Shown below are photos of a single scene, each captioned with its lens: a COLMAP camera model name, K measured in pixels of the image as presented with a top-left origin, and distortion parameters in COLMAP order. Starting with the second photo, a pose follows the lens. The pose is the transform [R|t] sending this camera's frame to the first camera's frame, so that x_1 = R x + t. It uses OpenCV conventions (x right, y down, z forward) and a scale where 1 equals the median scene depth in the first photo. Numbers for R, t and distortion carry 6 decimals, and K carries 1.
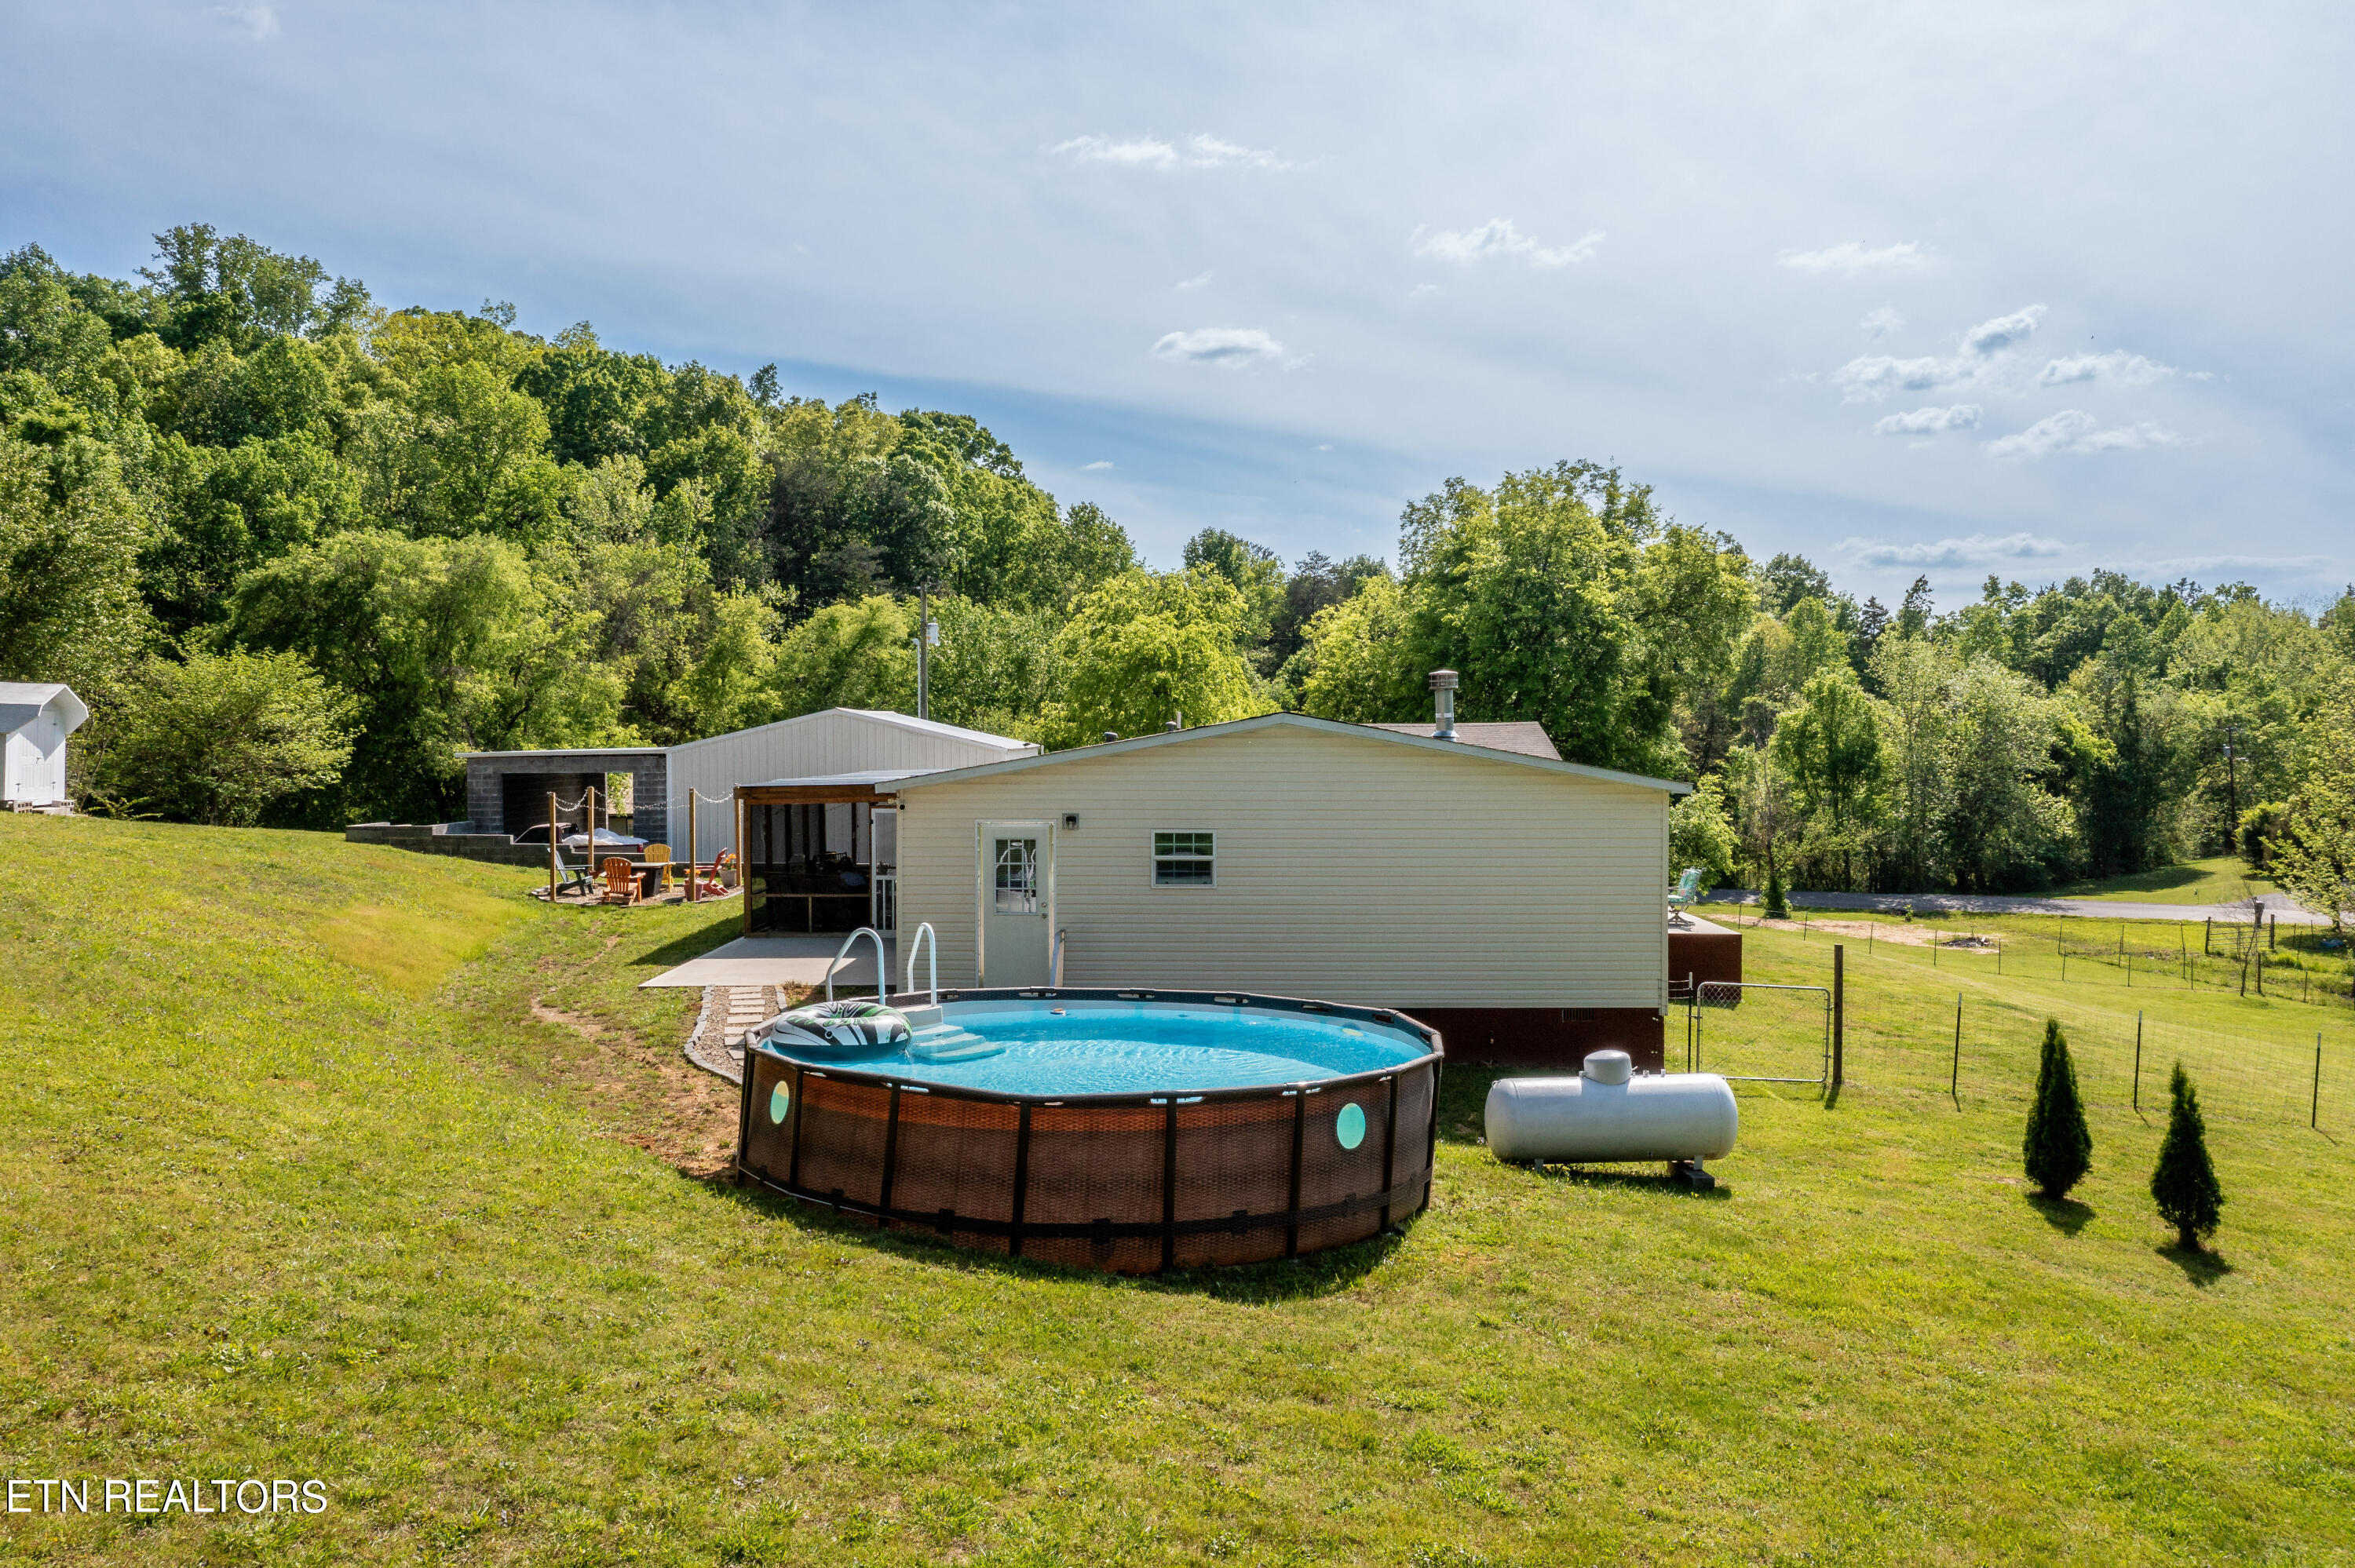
lens RADIAL K [[1887.8, 0, 1177.5], [0, 1887.8, 784.0], [0, 0, 1]] dist [0.012272, -0.001557]
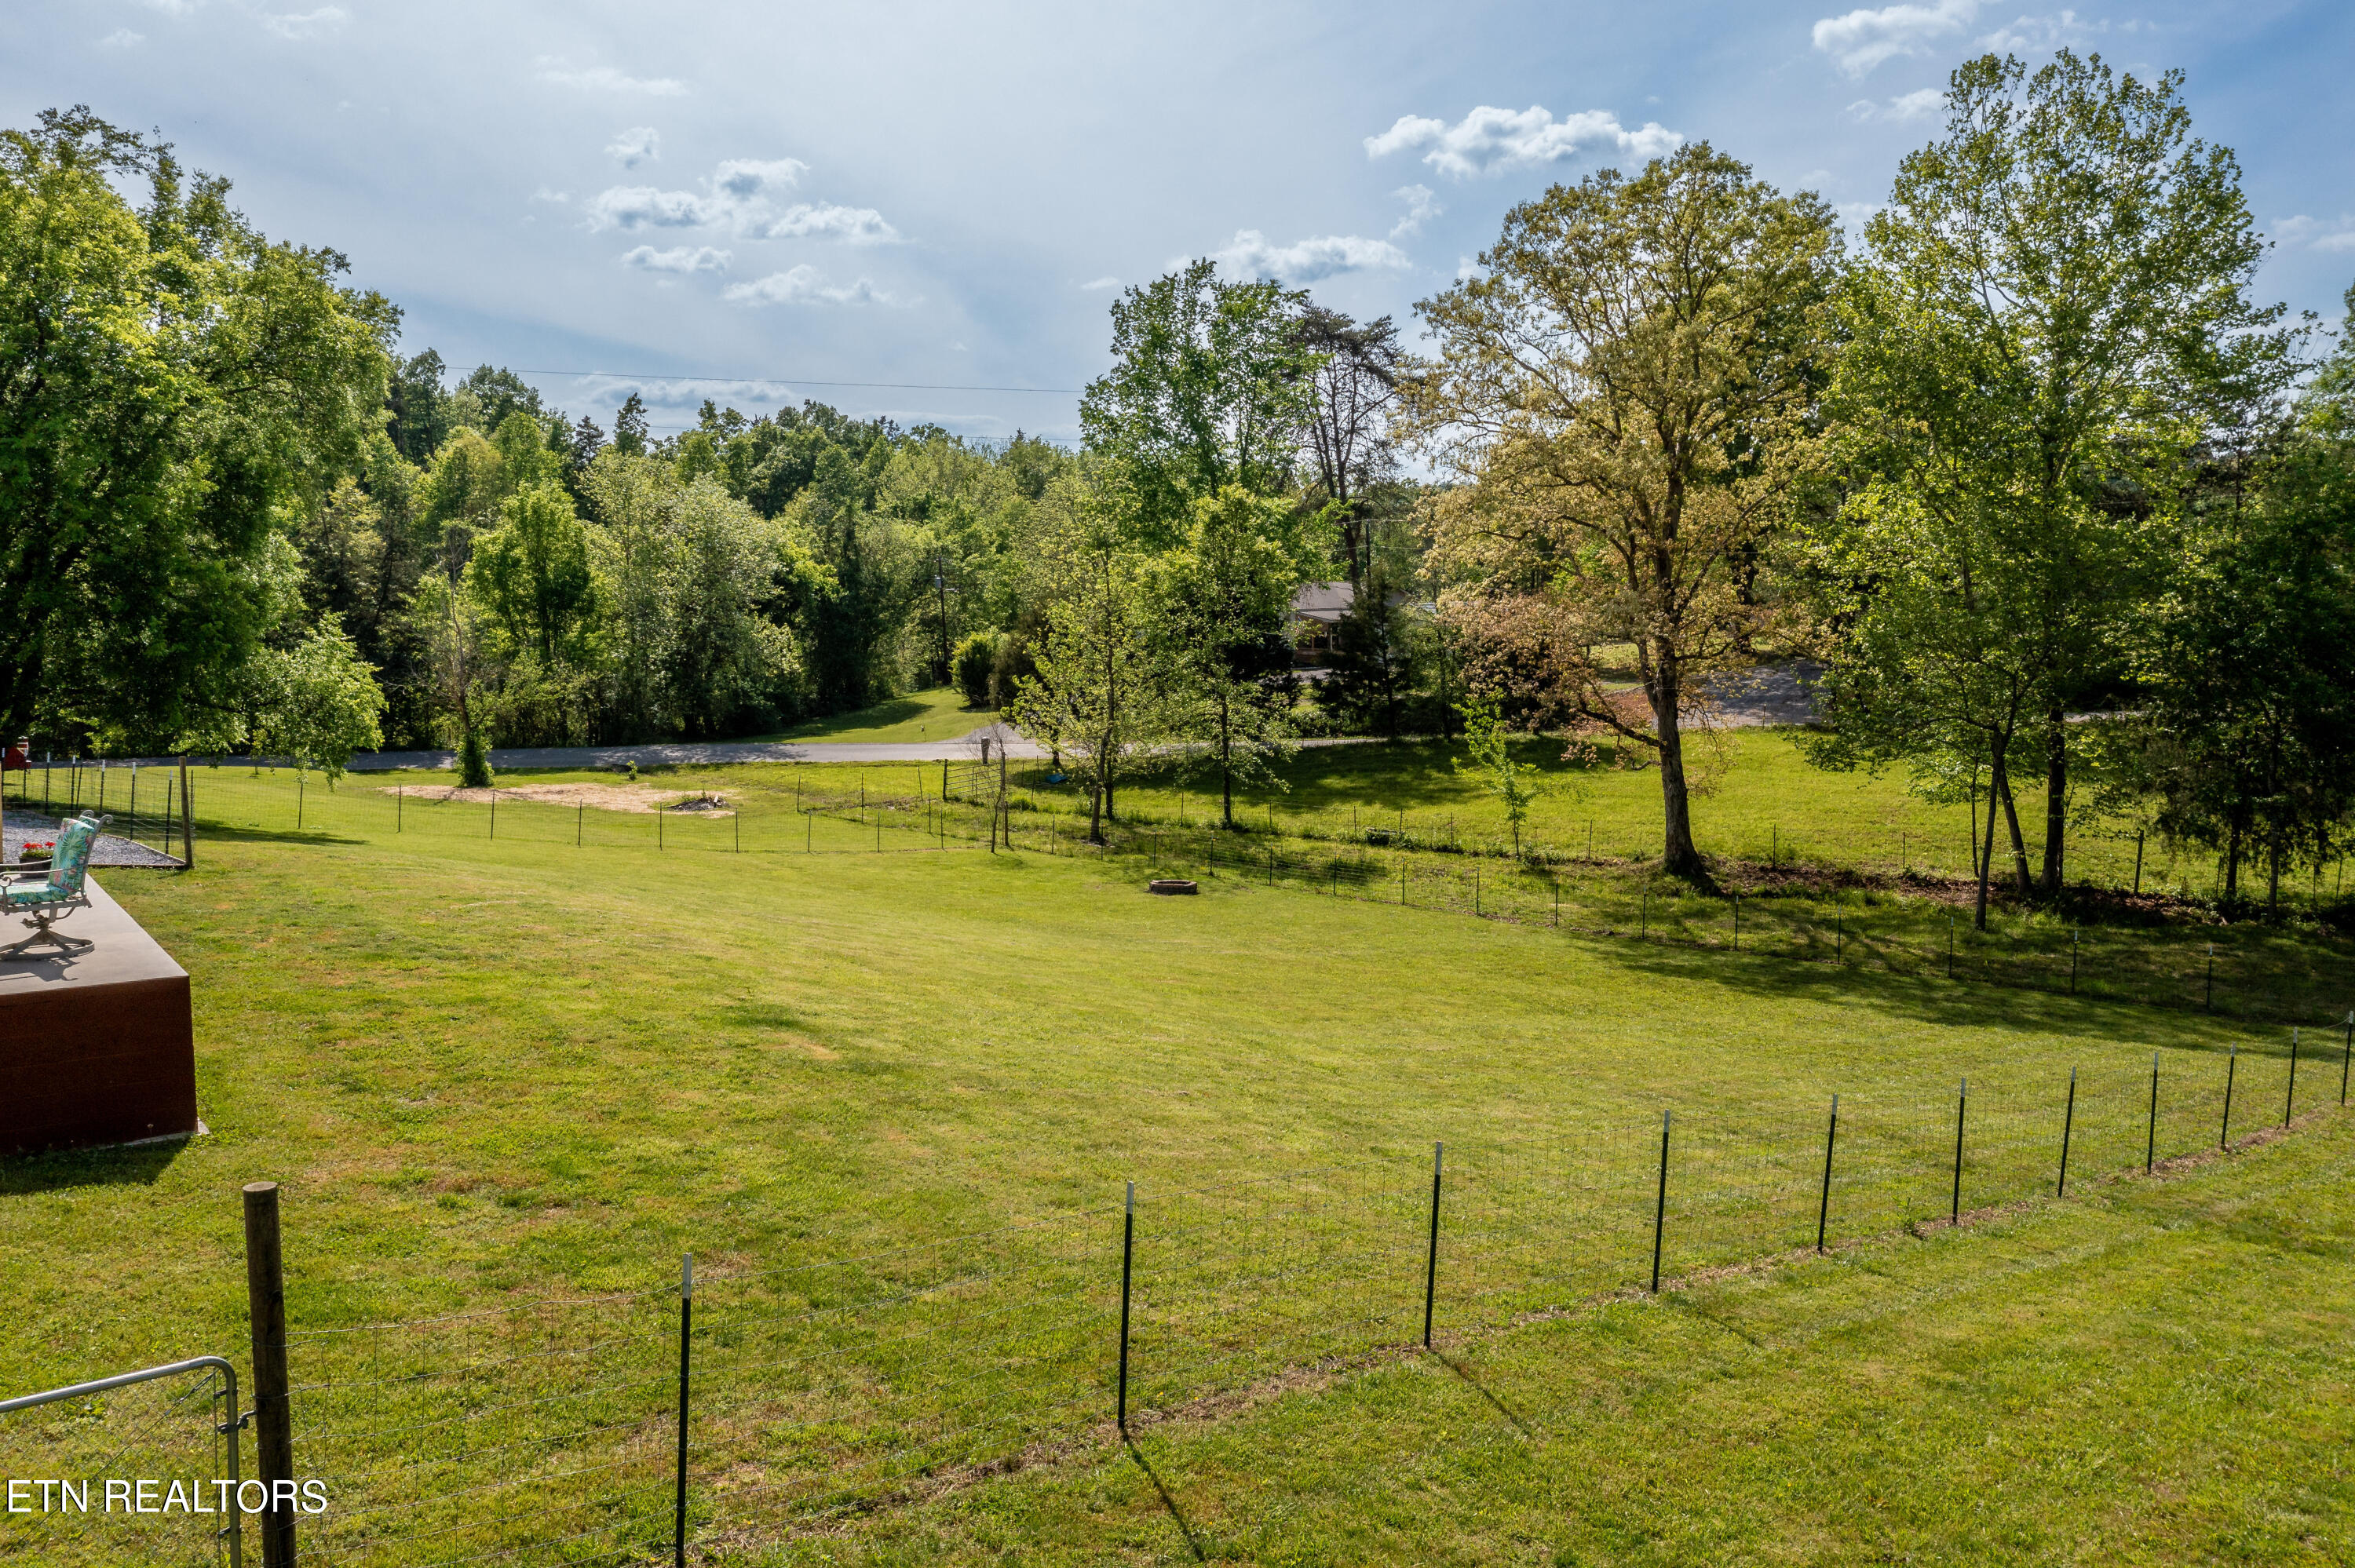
lens RADIAL K [[1887.8, 0, 1177.5], [0, 1887.8, 784.0], [0, 0, 1]] dist [0.012272, -0.001557]
pose [[0.798531, -0.066455, 0.598275, 0.056962], [0.014925, 0.995768, 0.090688, 0.000430], [-0.601769, -0.063488, 0.796143, 0.135420]]
